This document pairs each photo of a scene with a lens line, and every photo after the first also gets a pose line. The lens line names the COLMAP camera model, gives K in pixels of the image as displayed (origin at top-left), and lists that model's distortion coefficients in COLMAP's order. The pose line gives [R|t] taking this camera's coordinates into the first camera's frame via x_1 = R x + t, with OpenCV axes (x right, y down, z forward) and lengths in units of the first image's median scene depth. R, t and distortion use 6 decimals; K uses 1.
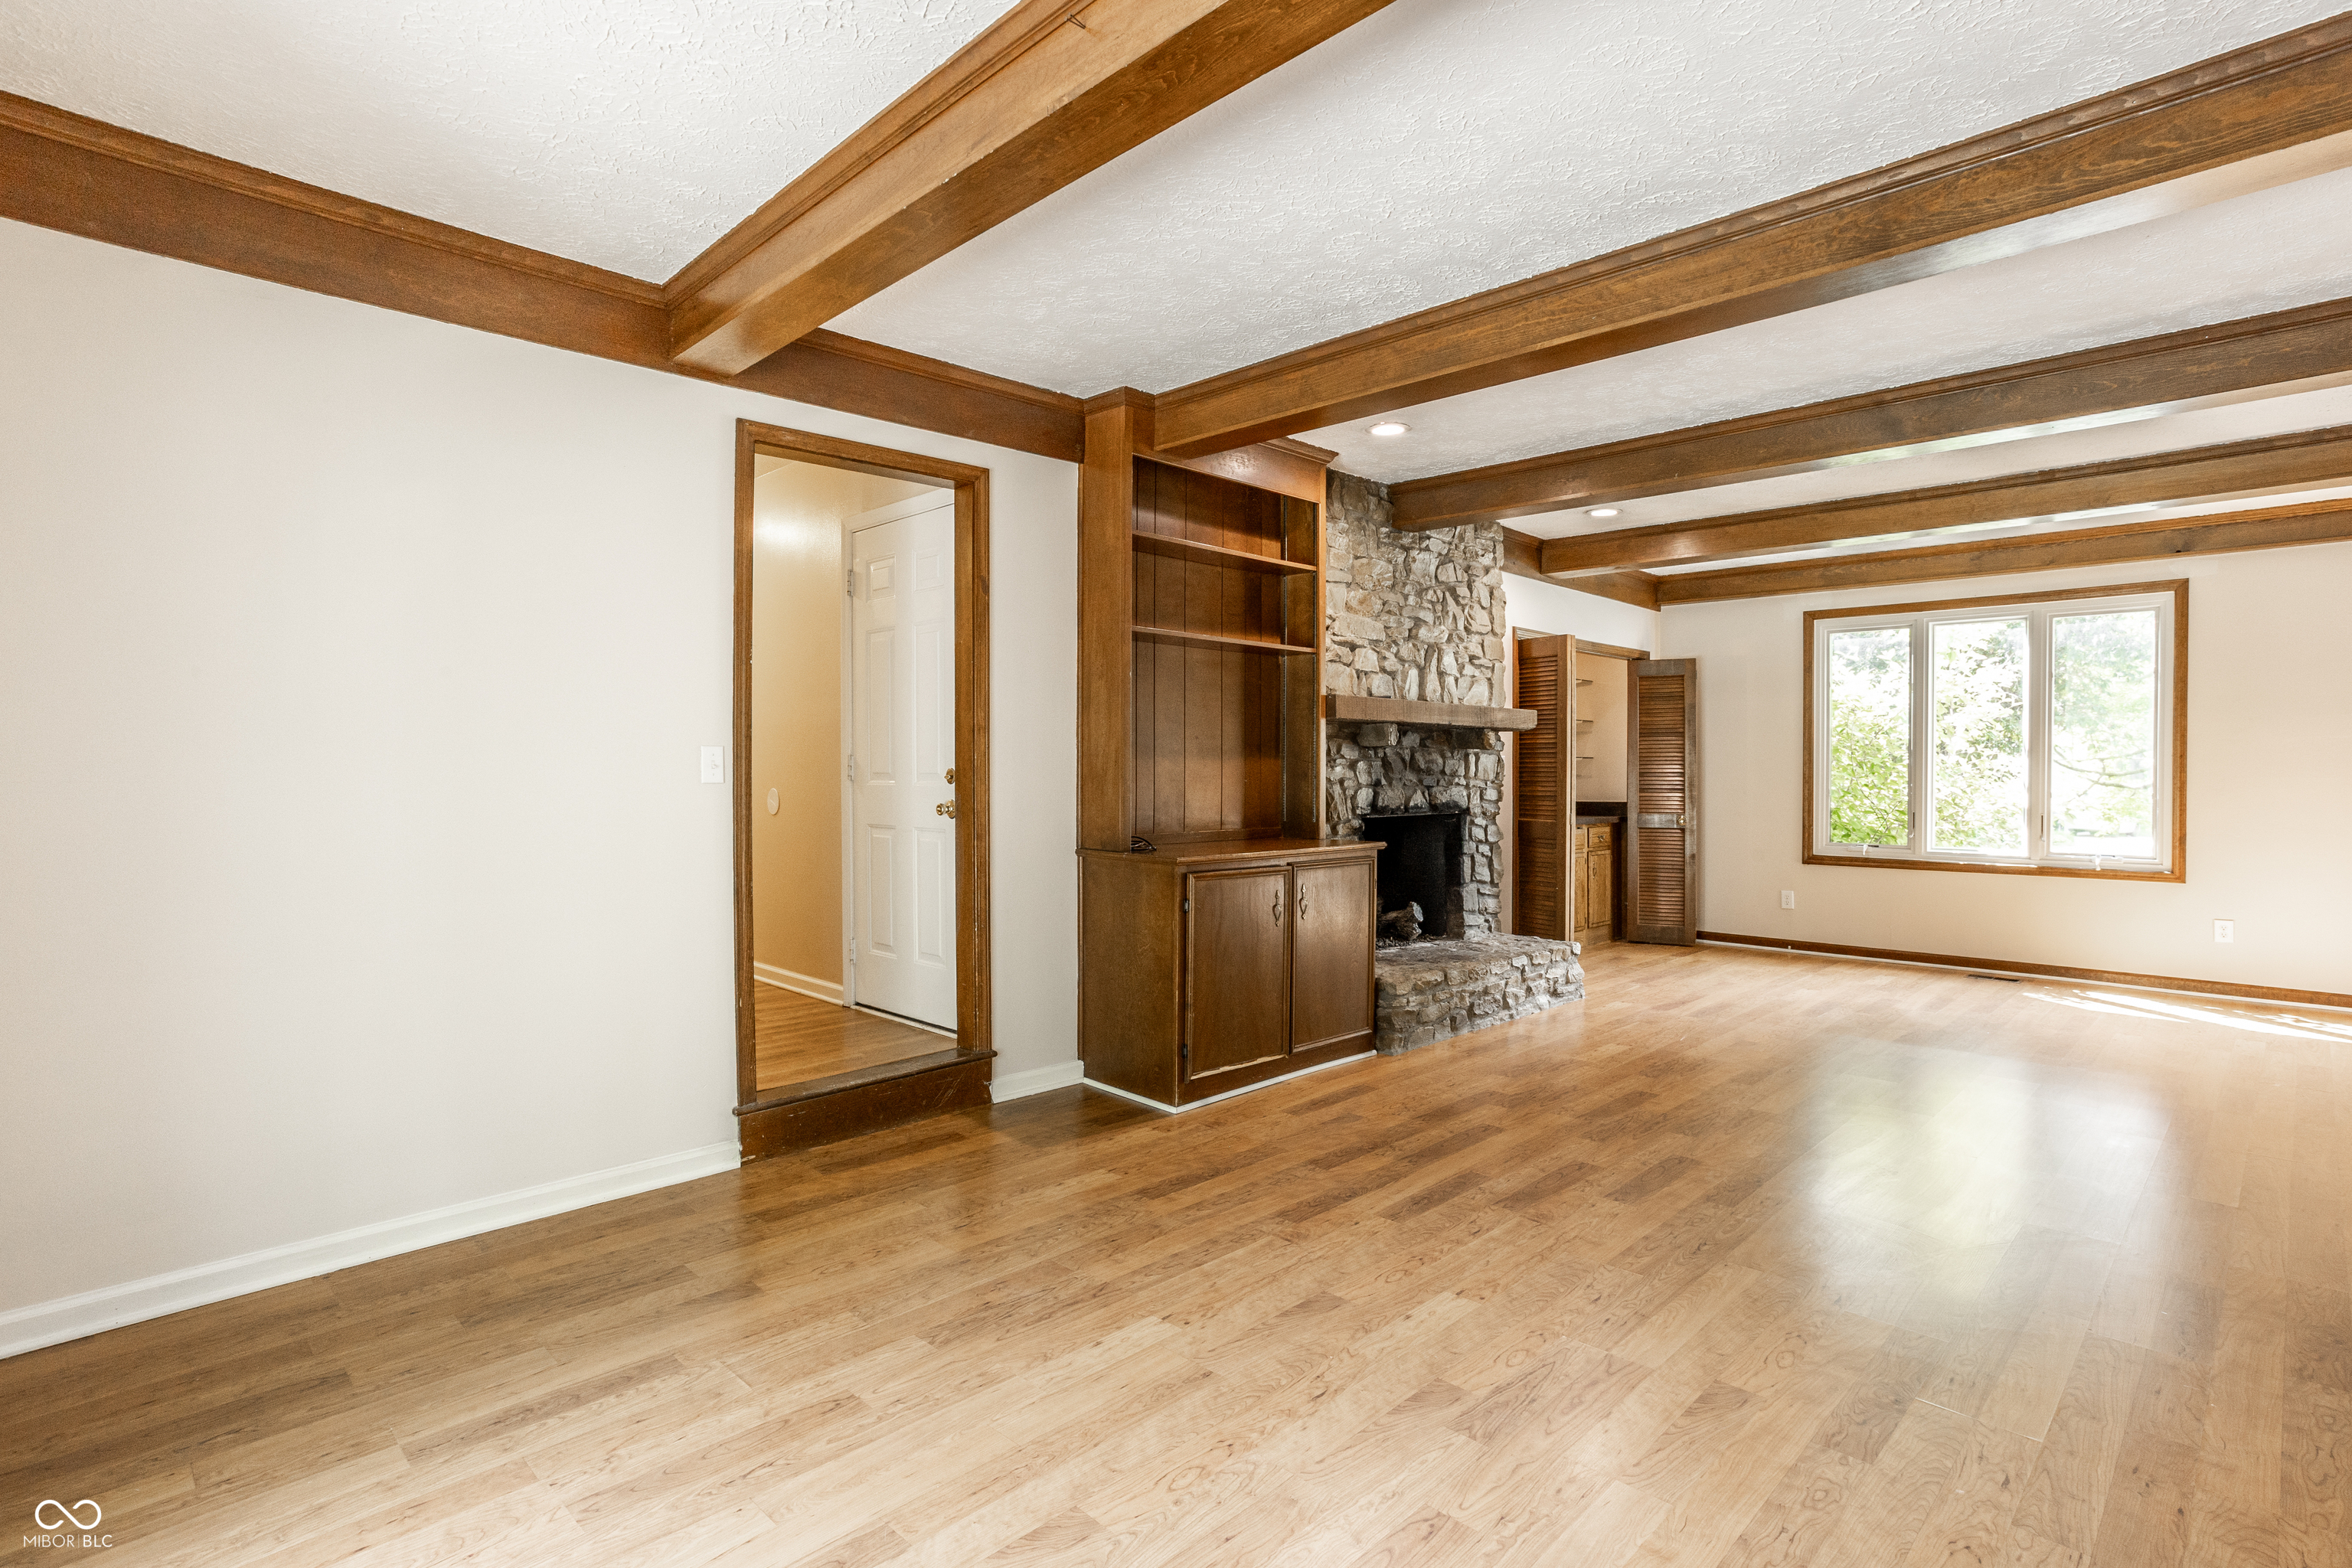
lens RADIAL K [[1181.0, 0, 1184.4], [0, 1181.0, 799.6], [0, 0, 1]] dist [-0.047274, 0.031817]
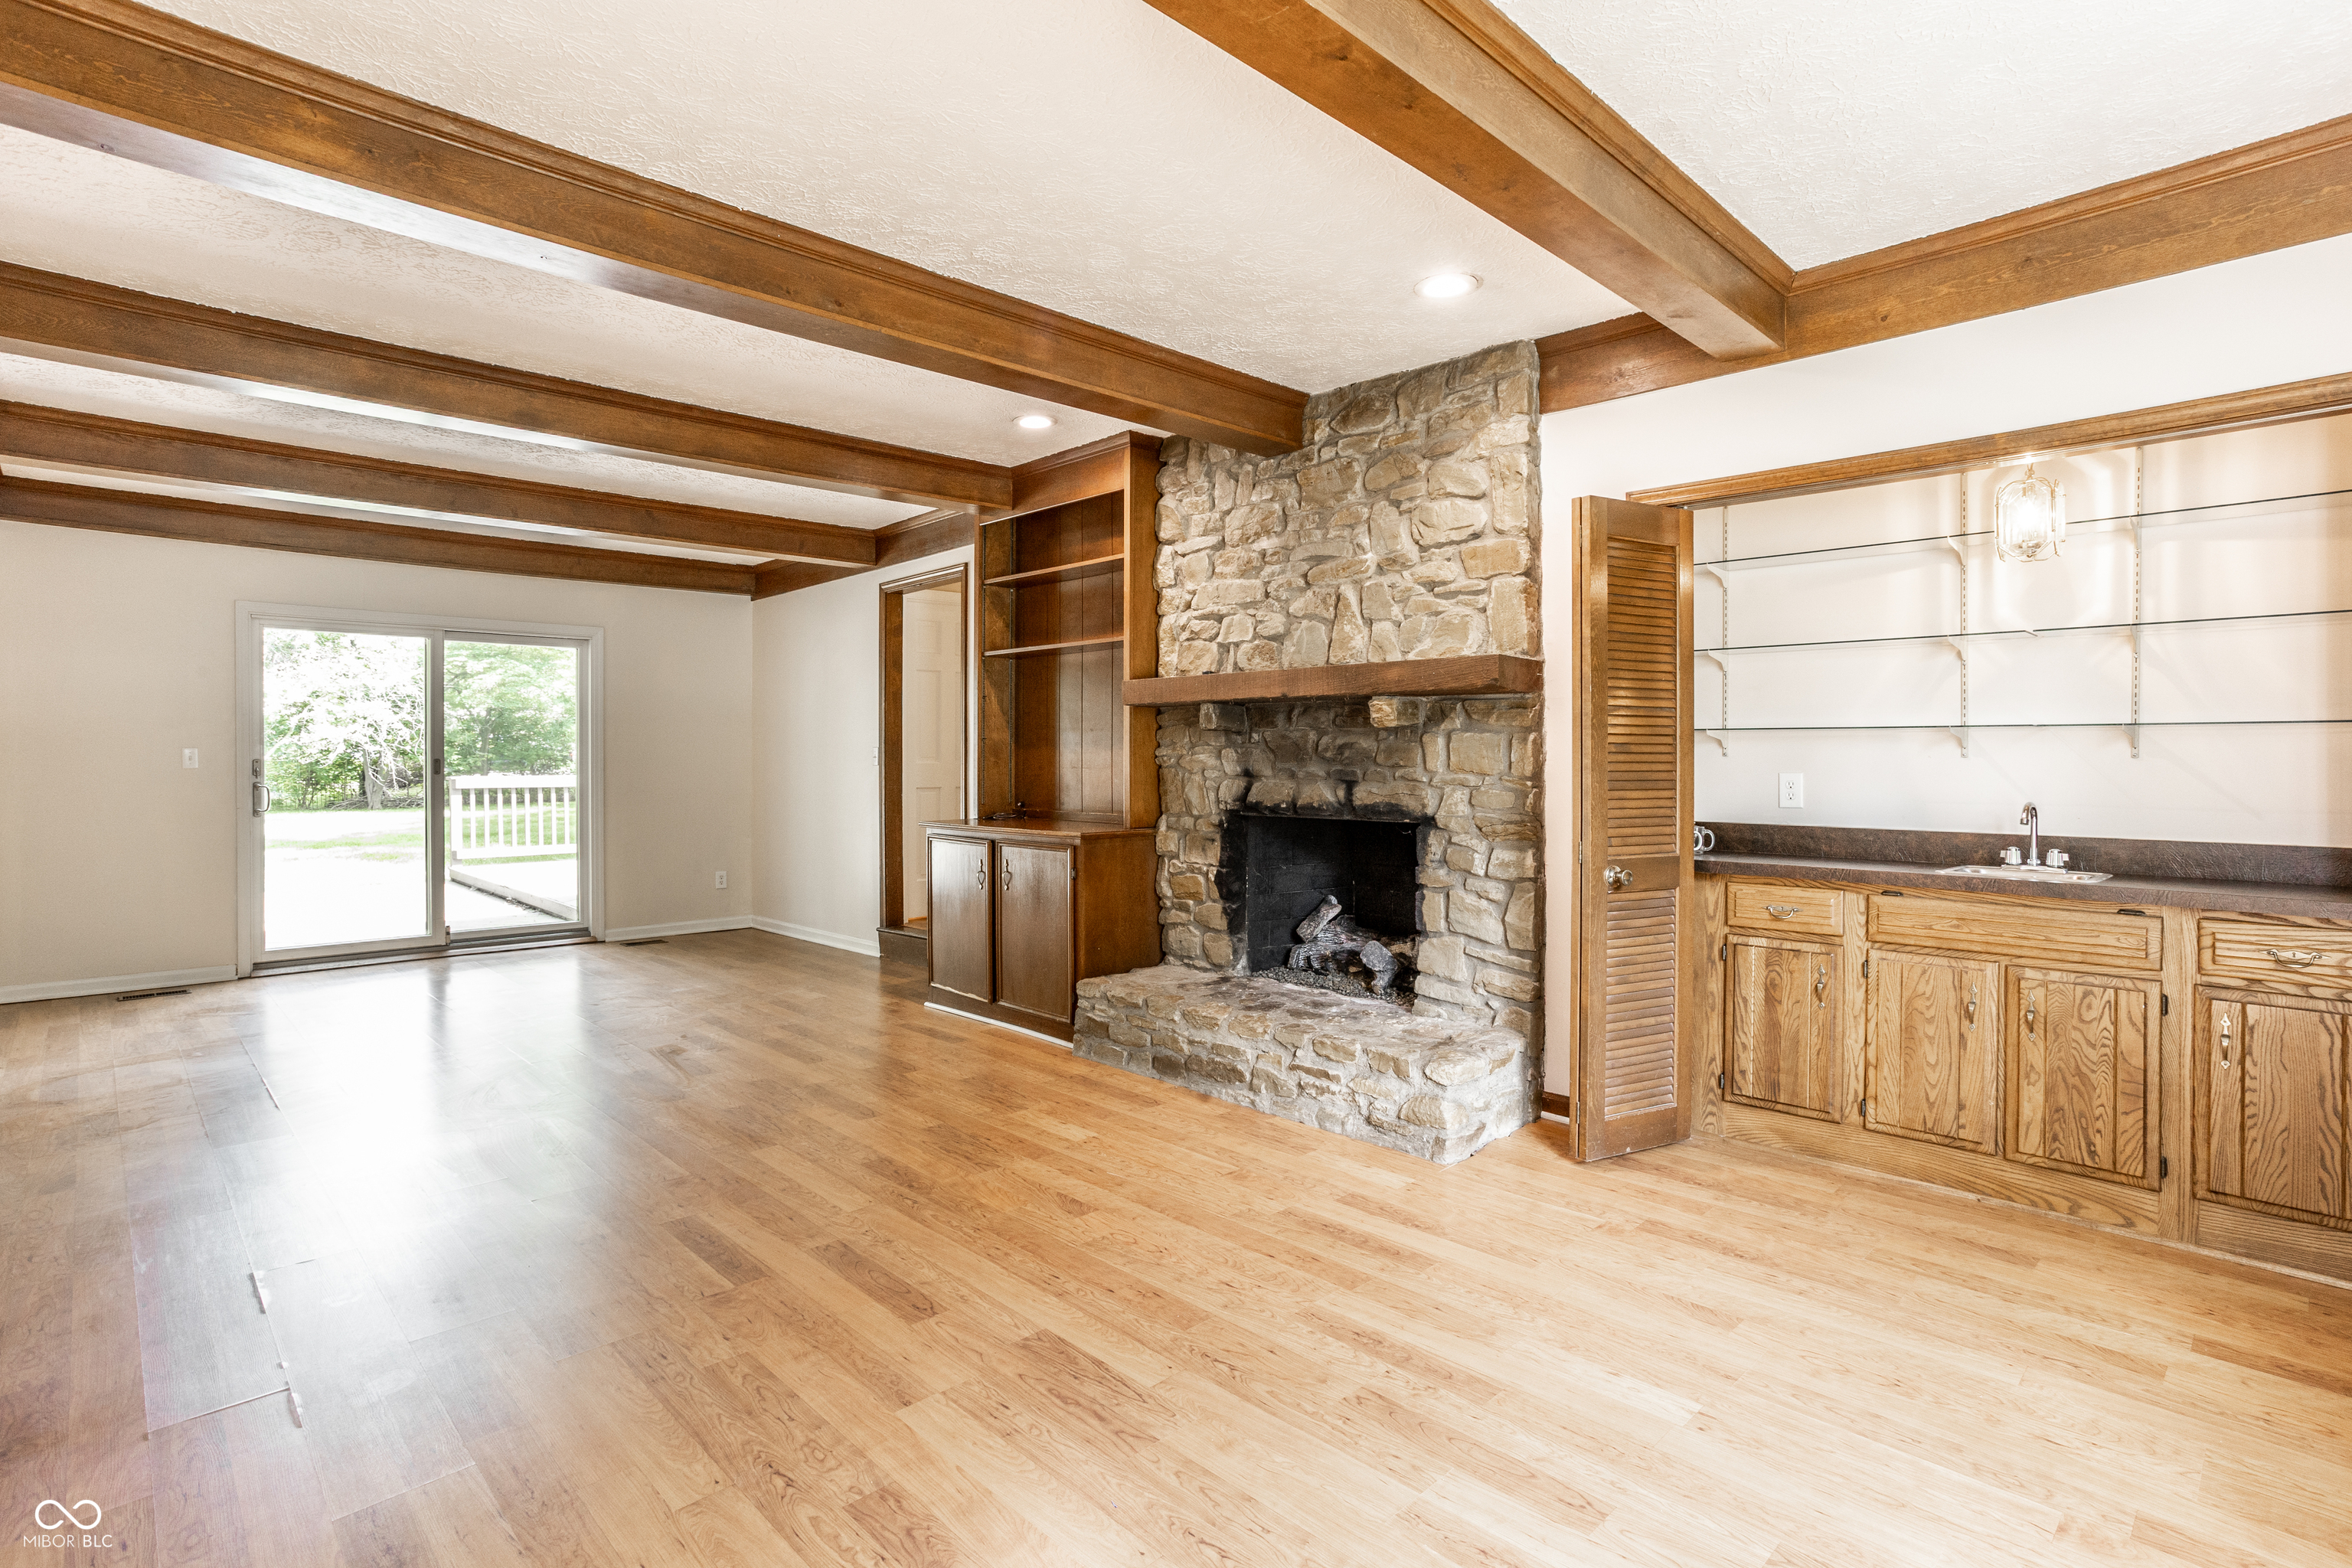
lens RADIAL K [[1164.8, 0, 1172.2], [0, 1164.8, 771.7], [0, 0, 1]] dist [-0.000378, -0.000011]
pose [[-0.050736, 0.007875, -0.998681, 0.990307], [-0.031146, 0.999470, 0.009464, -0.021444], [0.998226, 0.031585, -0.050464, 0.990105]]
